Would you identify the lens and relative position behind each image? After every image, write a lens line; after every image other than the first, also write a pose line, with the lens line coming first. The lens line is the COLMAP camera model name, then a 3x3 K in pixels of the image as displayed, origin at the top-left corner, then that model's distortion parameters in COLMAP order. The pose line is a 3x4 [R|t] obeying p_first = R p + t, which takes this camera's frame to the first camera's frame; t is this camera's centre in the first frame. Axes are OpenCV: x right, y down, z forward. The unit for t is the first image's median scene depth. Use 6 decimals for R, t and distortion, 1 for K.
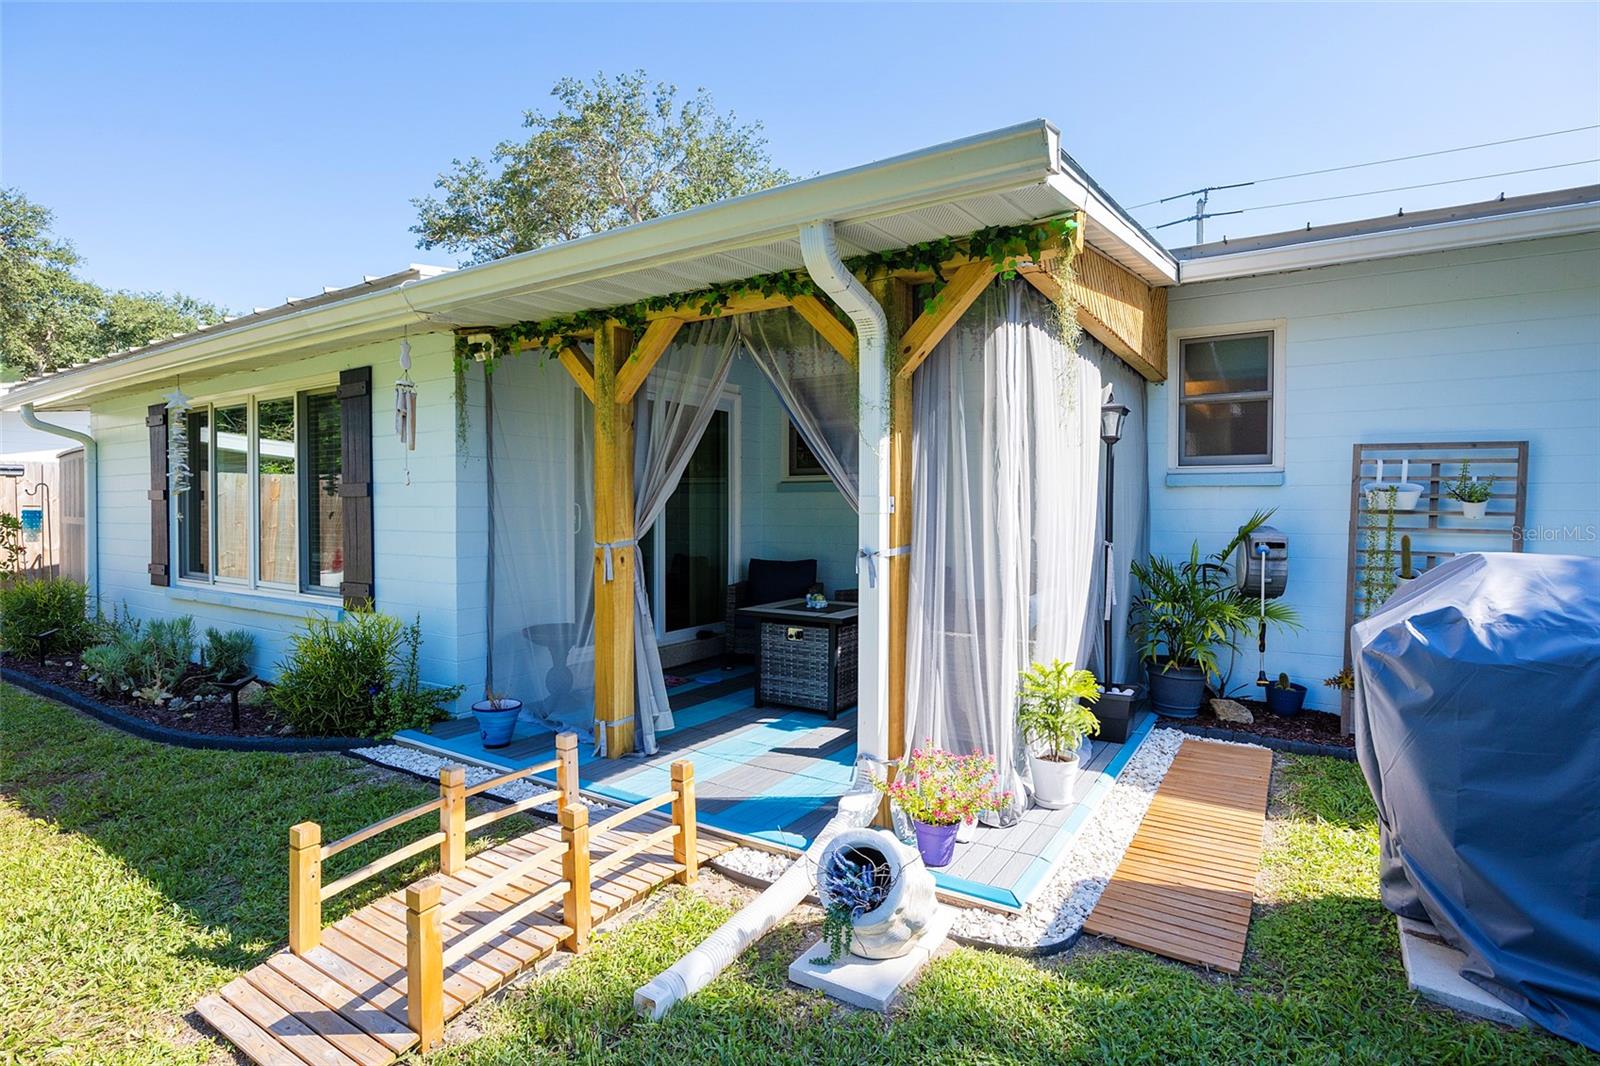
lens RADIAL K [[784.9, 0, 800.7], [0, 784.9, 520.6], [0, 0, 1]] dist [0.001322, 0.000265]
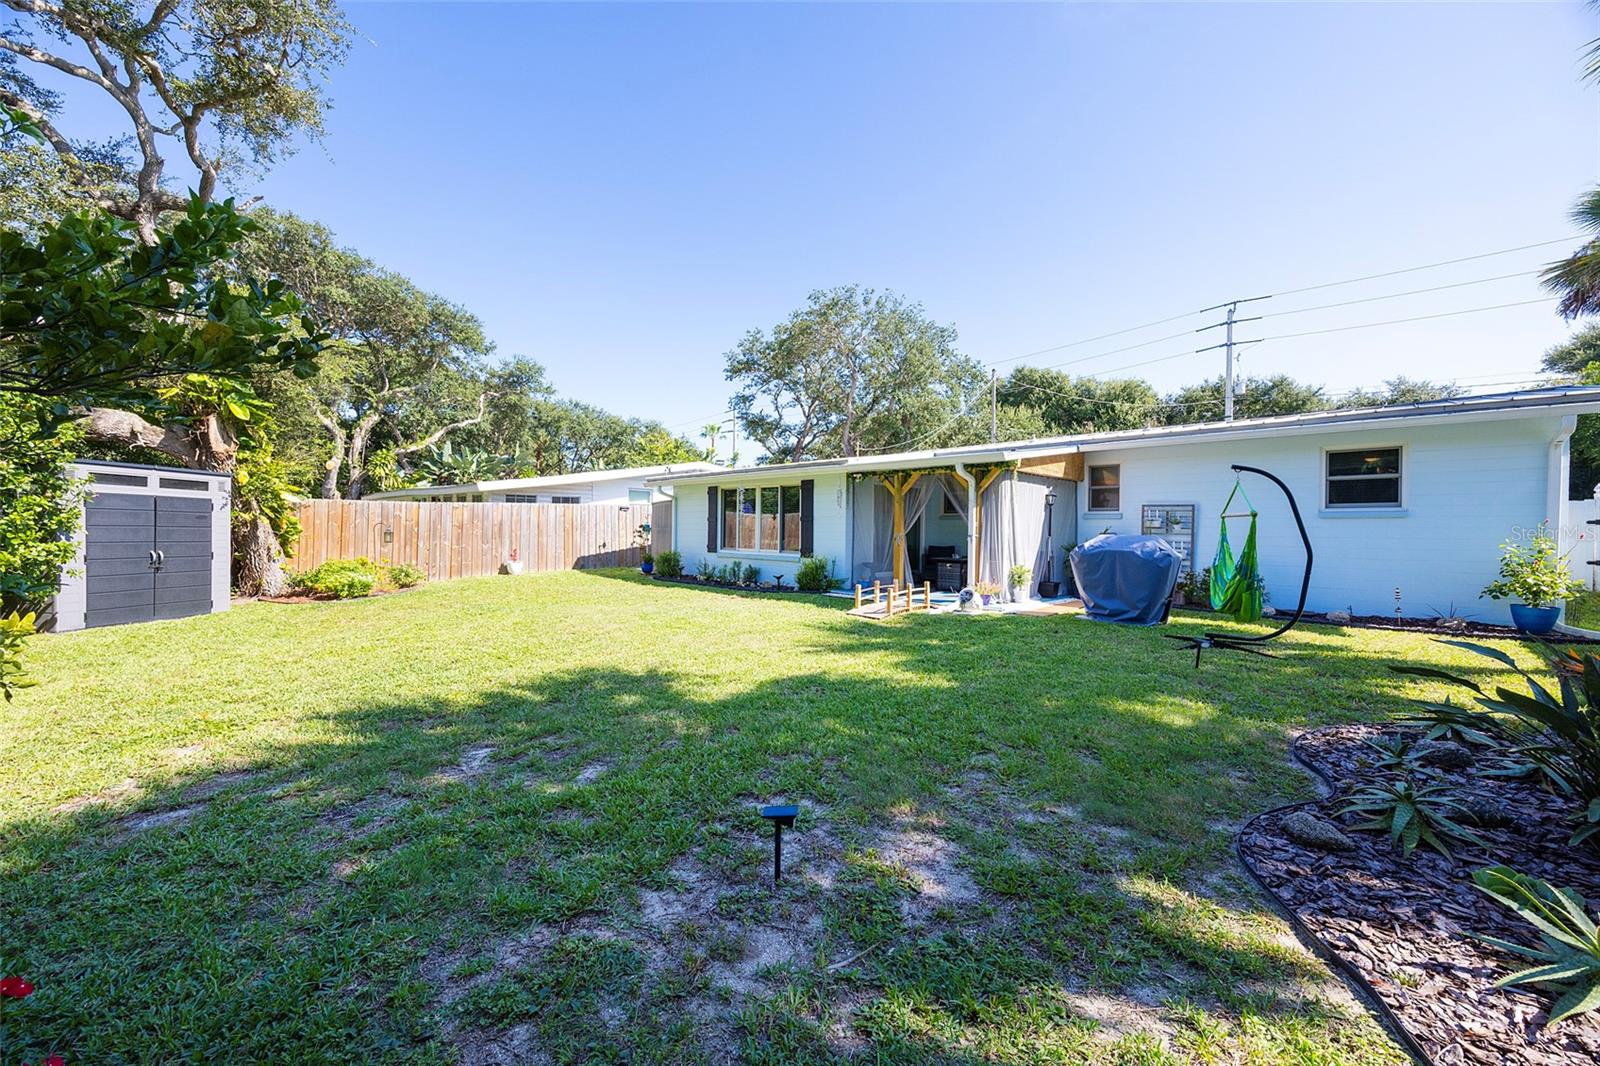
lens RADIAL K [[636.5, 0, 846.2], [0, 636.5, 533.4], [0, 0, 1]] dist [0.094135, -0.000011]
pose [[0.990706, 0.008744, -0.135742, -0.070085], [-0.010168, 0.999900, -0.009800, 0.045608], [0.135643, 0.011089, 0.990696, -1.600665]]
